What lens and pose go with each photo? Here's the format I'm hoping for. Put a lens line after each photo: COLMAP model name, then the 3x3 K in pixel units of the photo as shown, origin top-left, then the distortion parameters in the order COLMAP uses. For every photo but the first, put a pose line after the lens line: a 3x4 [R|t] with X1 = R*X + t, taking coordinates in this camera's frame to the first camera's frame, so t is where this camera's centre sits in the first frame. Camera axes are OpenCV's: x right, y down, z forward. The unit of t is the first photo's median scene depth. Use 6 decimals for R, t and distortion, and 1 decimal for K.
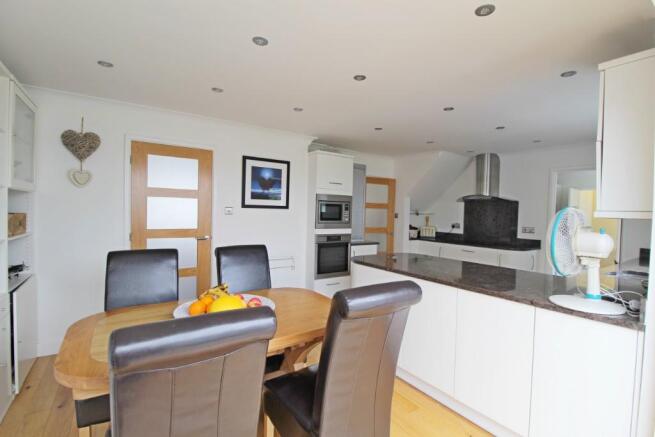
lens RADIAL K [[303.9, 0, 343.4], [0, 303.9, 219.4], [0, 0, 1]] dist [-0.022035, -0.000100]
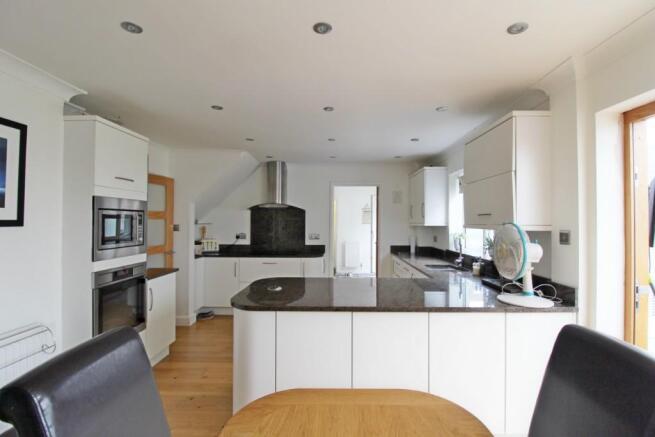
lens RADIAL K [[303.9, 0, 341.8], [0, 303.9, 217.7], [0, 0, 1]] dist [-0.022035, -0.000100]
pose [[0.593061, -0.013070, 0.805051, -0.195711], [0.028629, 0.999578, -0.004862, -0.023697], [-0.804648, 0.025931, 0.593185, 0.257191]]
